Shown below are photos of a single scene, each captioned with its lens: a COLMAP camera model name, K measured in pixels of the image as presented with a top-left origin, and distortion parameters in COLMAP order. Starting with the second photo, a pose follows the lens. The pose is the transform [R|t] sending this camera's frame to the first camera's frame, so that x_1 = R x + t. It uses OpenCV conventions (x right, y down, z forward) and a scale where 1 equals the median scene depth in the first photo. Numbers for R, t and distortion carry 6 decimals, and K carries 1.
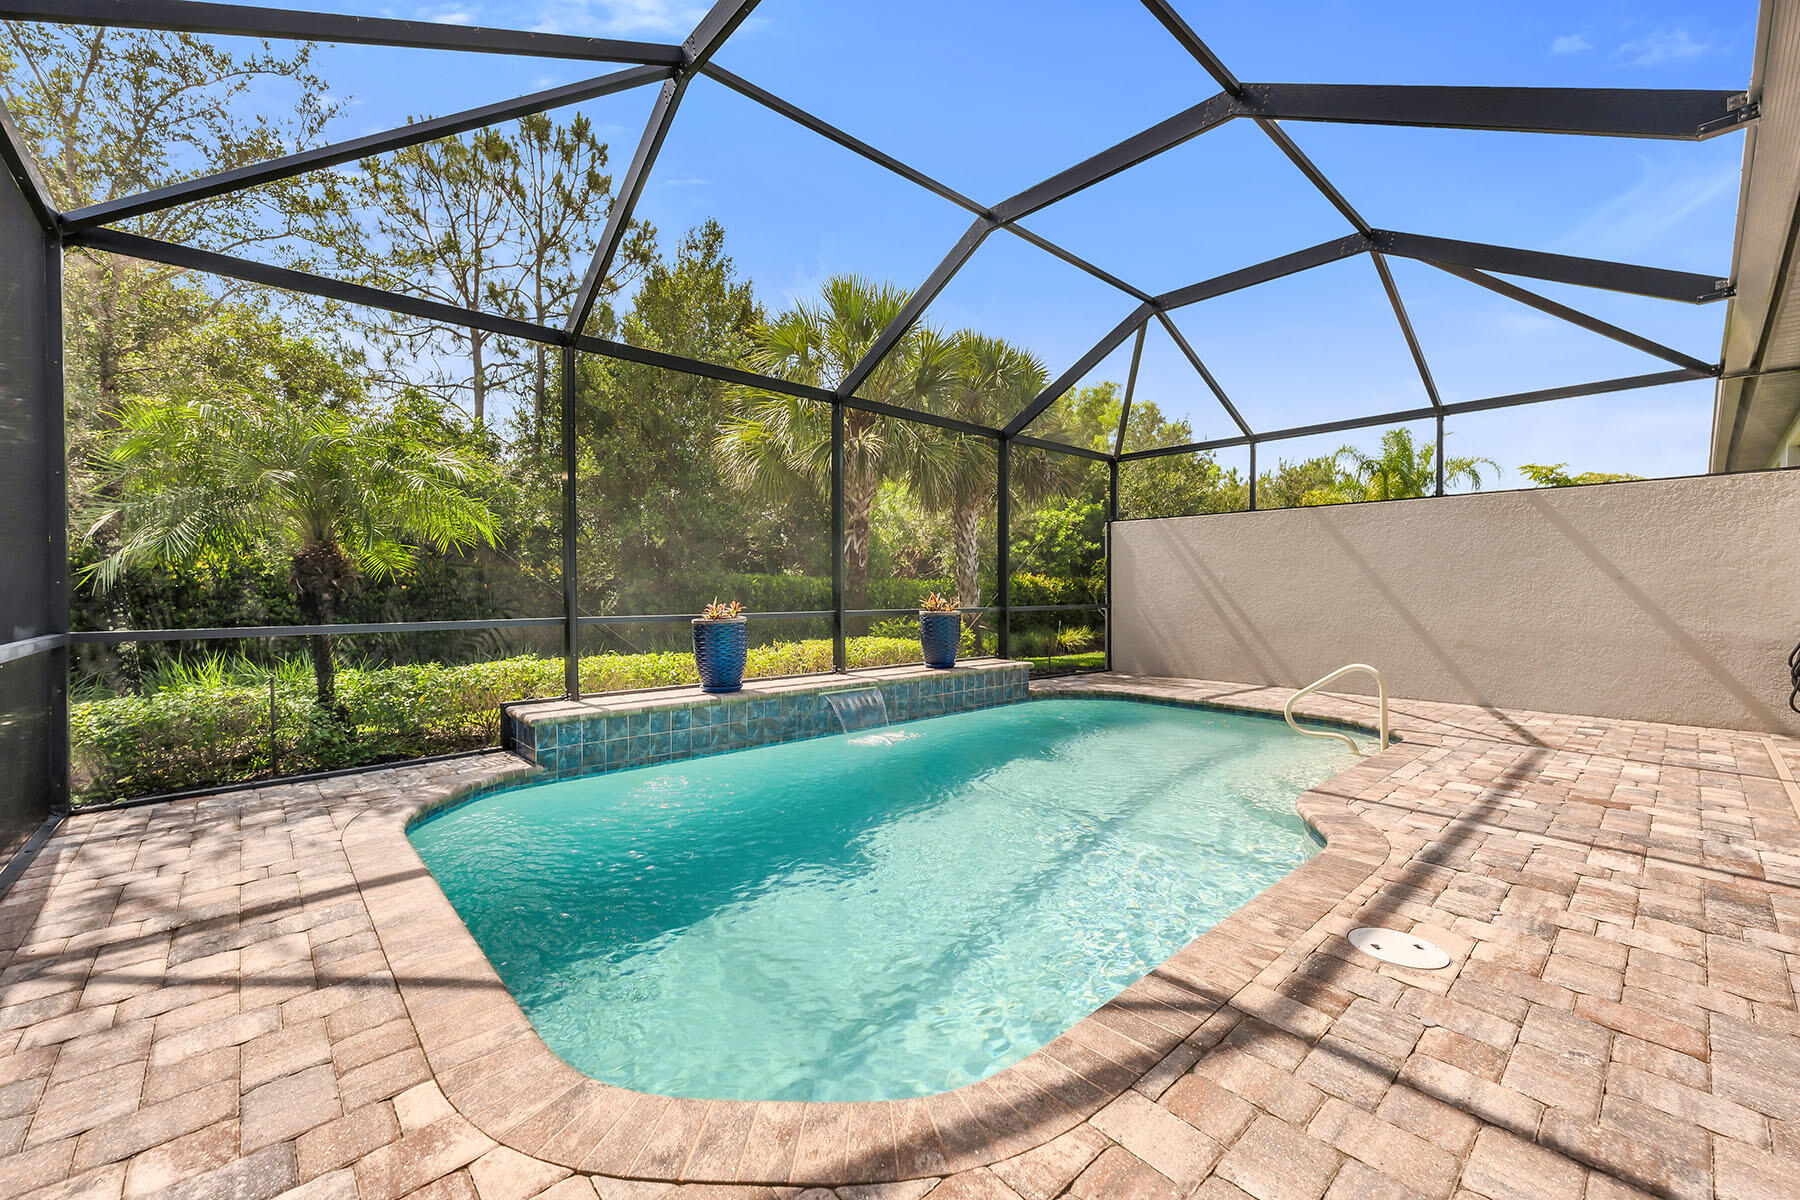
lens RADIAL K [[717.4, 0, 899.9], [0, 717.4, 590.5], [0, 0, 1]] dist [-0.009161, -0.000142]
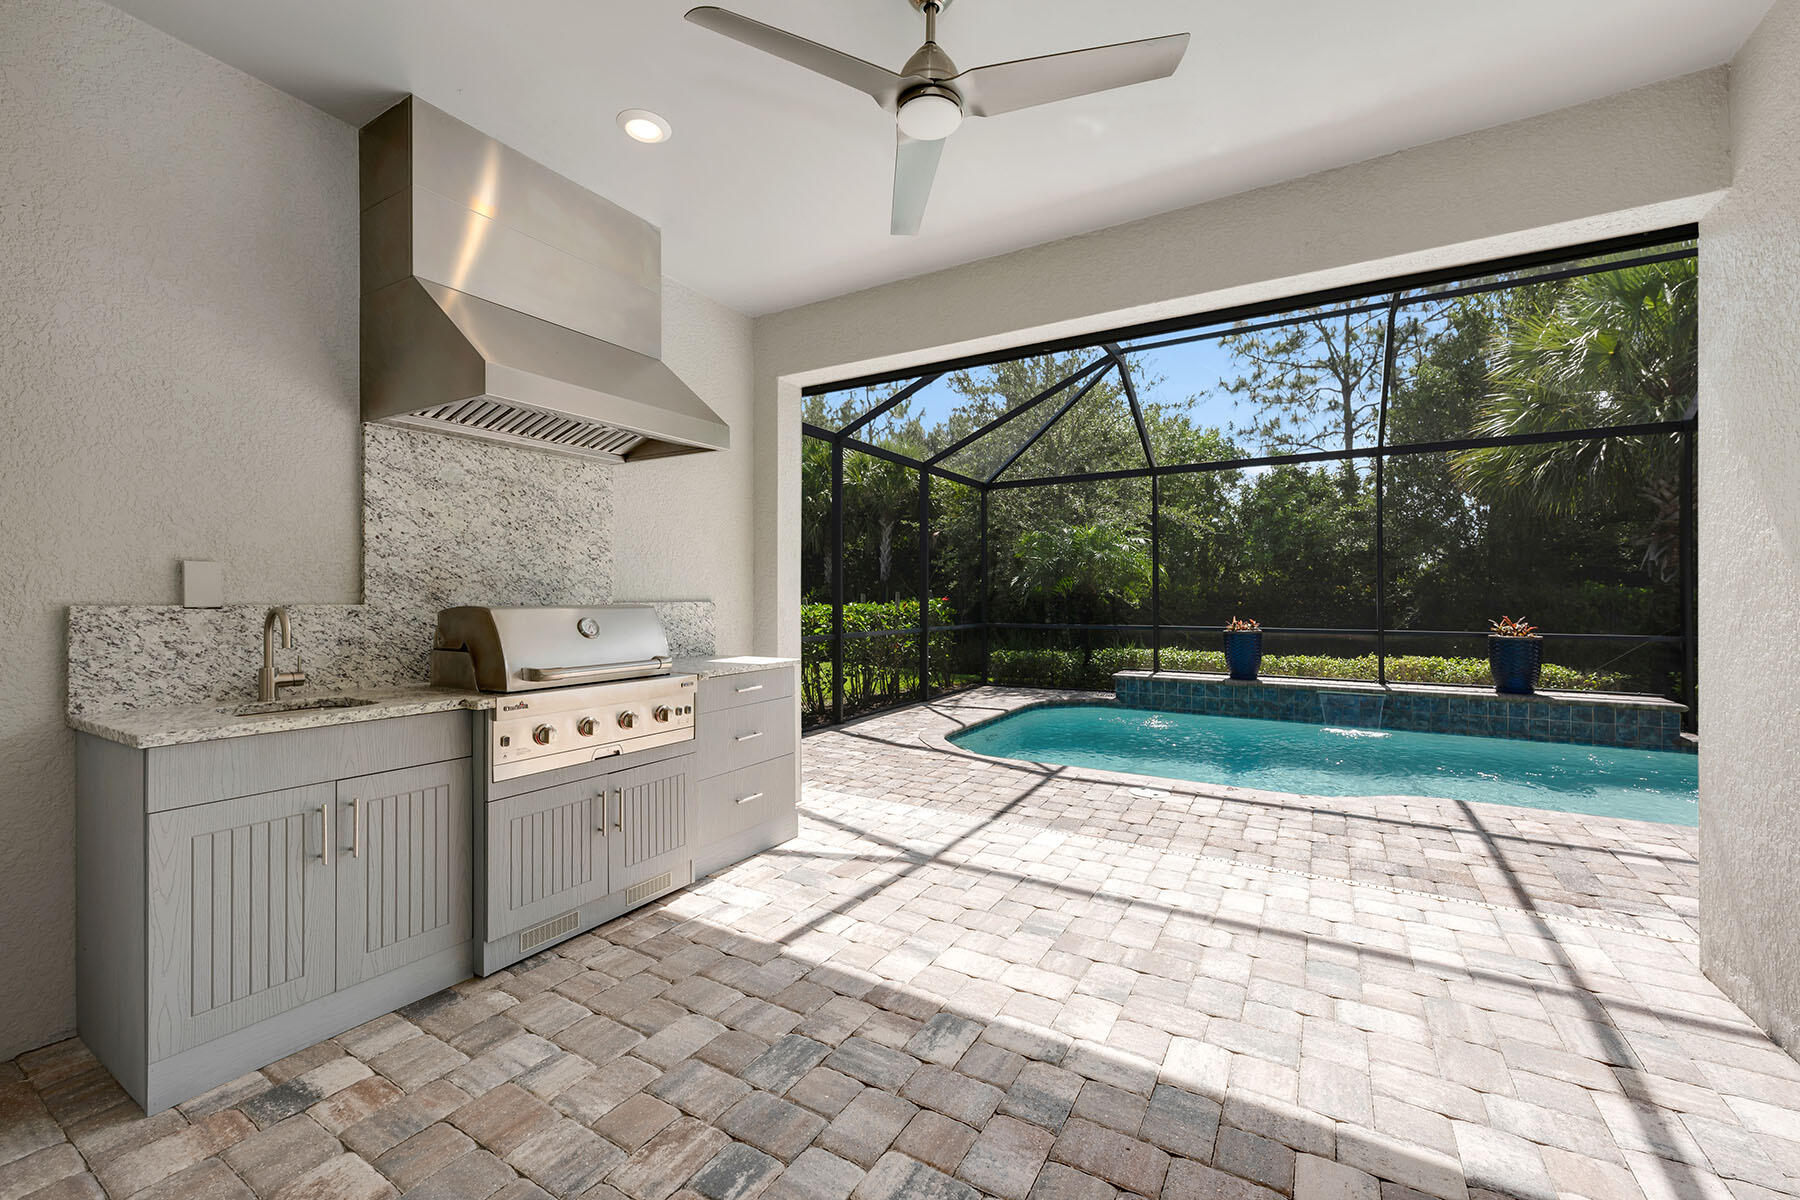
lens RADIAL K [[724.2, 0, 904.5], [0, 724.2, 595.9], [0, 0, 1]] dist [-0.002429, 0.000823]
pose [[0.299870, -0.001178, -0.953979, 1.020303], [-0.002052, 0.999996, -0.001880, -0.030455], [0.953978, 0.002521, 0.299866, -0.138962]]
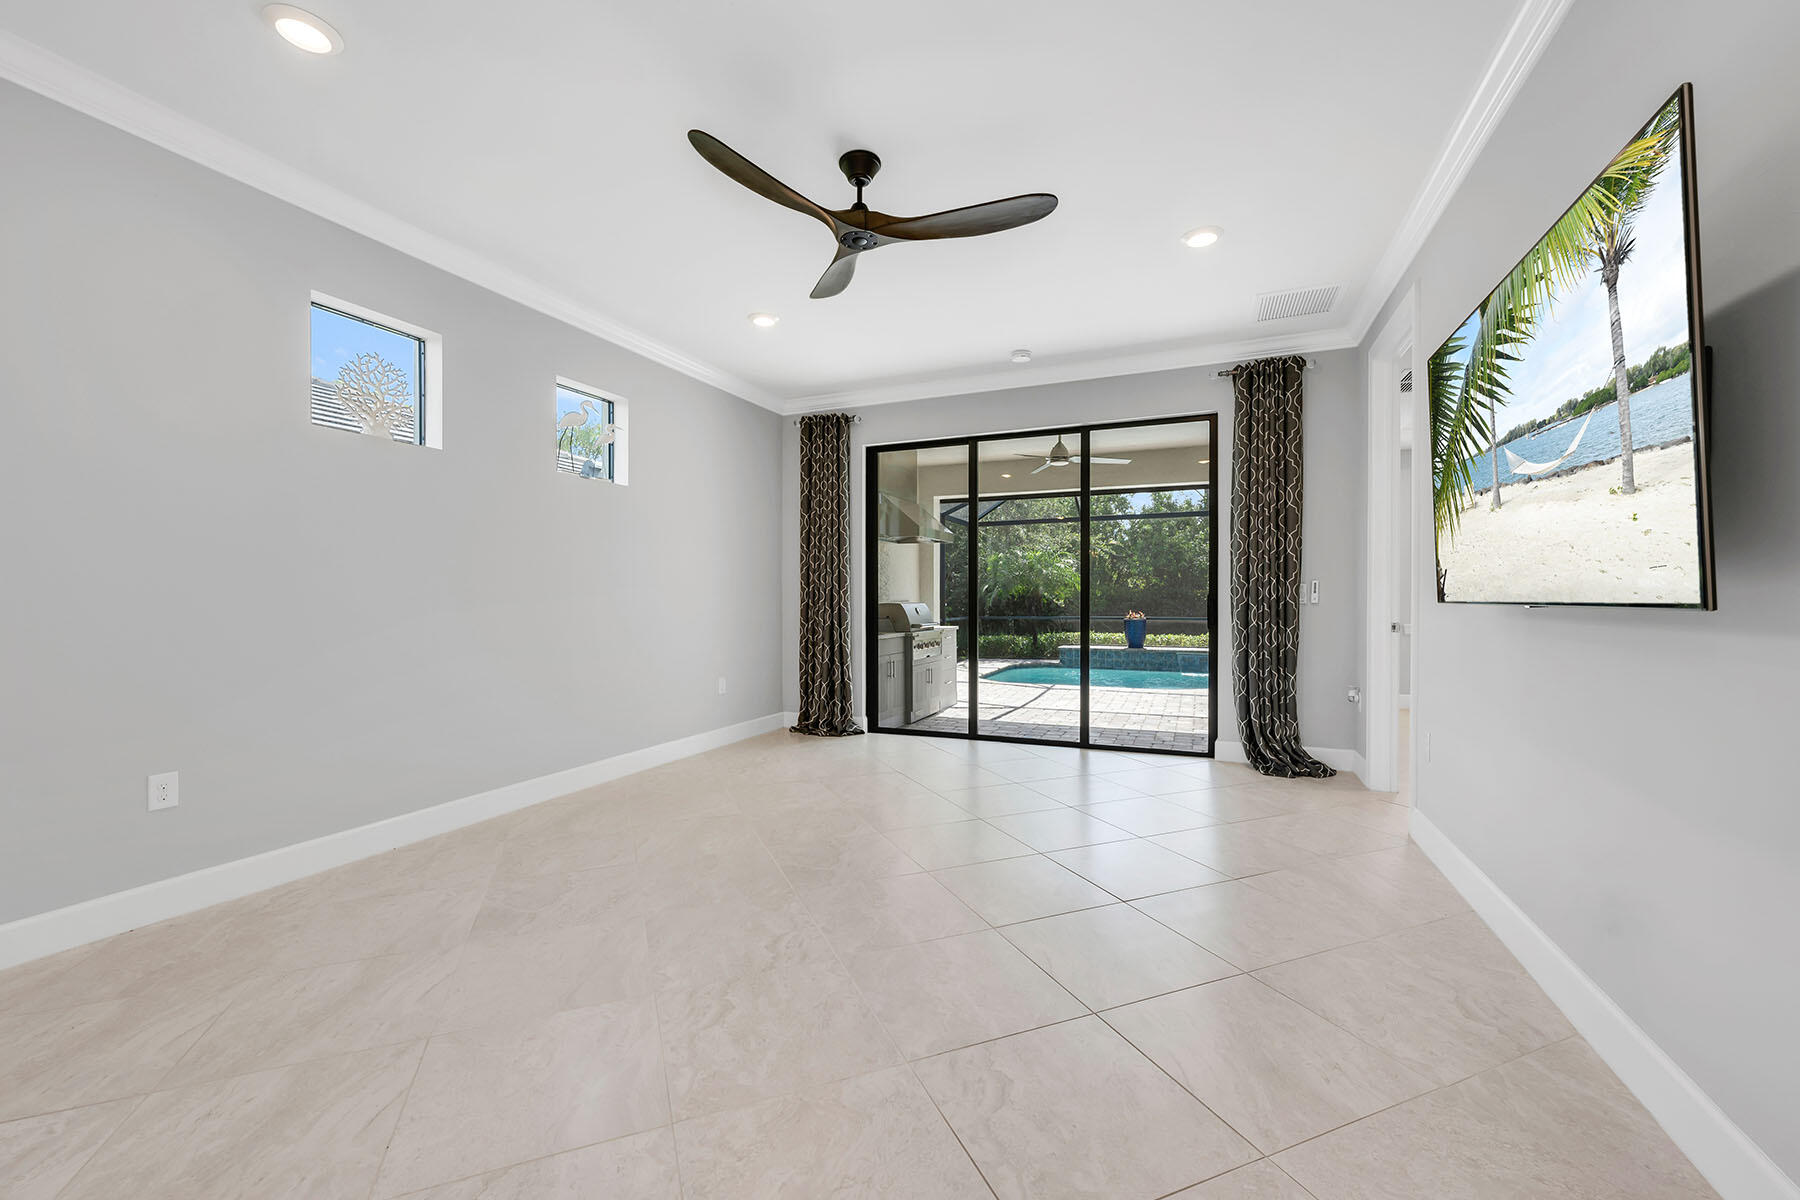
lens RADIAL K [[724.2, 0, 898.1], [0, 724.2, 604.6], [0, 0, 1]] dist [-0.002429, 0.000823]
pose [[0.422605, 0.006979, -0.906287, 1.758185], [0.001505, 0.999964, 0.008402, -0.033966], [0.906313, -0.004914, 0.422579, -0.857223]]
